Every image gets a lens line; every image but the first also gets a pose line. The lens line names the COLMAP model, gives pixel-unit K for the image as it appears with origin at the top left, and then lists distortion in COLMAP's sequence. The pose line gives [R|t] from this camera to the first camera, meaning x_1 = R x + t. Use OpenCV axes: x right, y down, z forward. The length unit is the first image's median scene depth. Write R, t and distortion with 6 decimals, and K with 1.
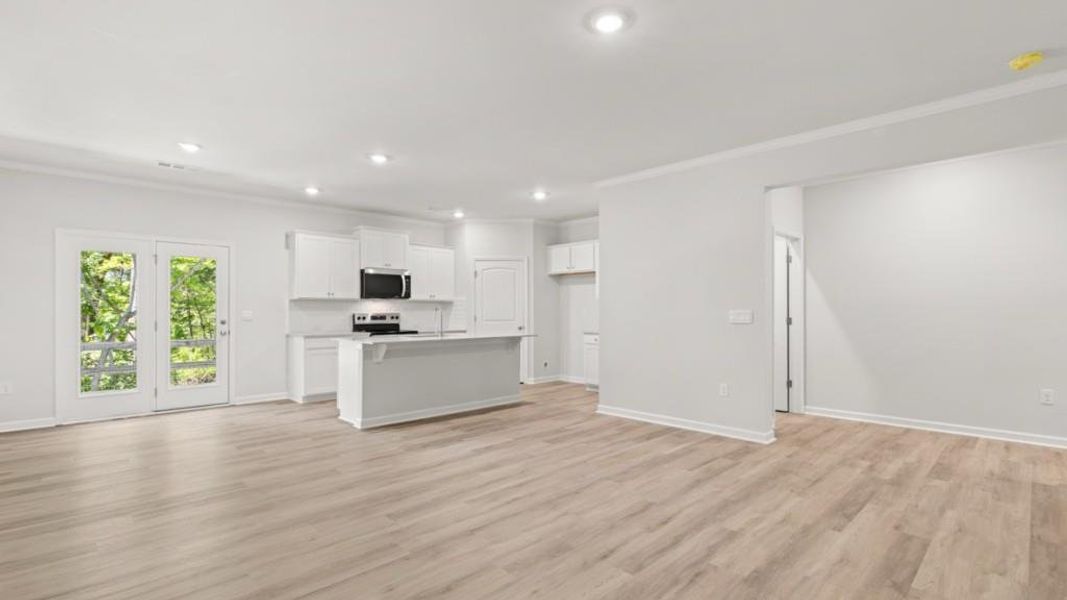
lens RADIAL K [[485.4, 0, 532.1], [0, 485.4, 309.6], [0, 0, 1]] dist [-0.002085, -0.000214]
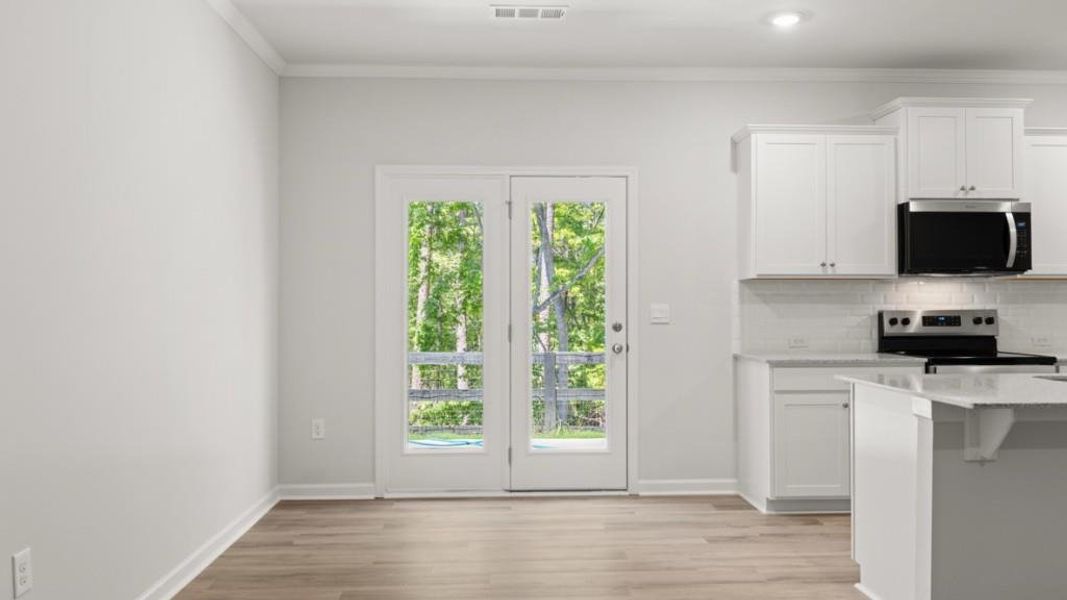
lens RADIAL K [[812.3, 0, 533.5], [0, 812.3, 300.0], [0, 0, 1]] dist [0.006164, 0.000786]
pose [[0.749225, -0.004997, -0.662296, -0.177360], [0.003436, 0.999987, -0.003657, 0.000933], [0.662306, 0.000464, 0.749233, 0.381339]]
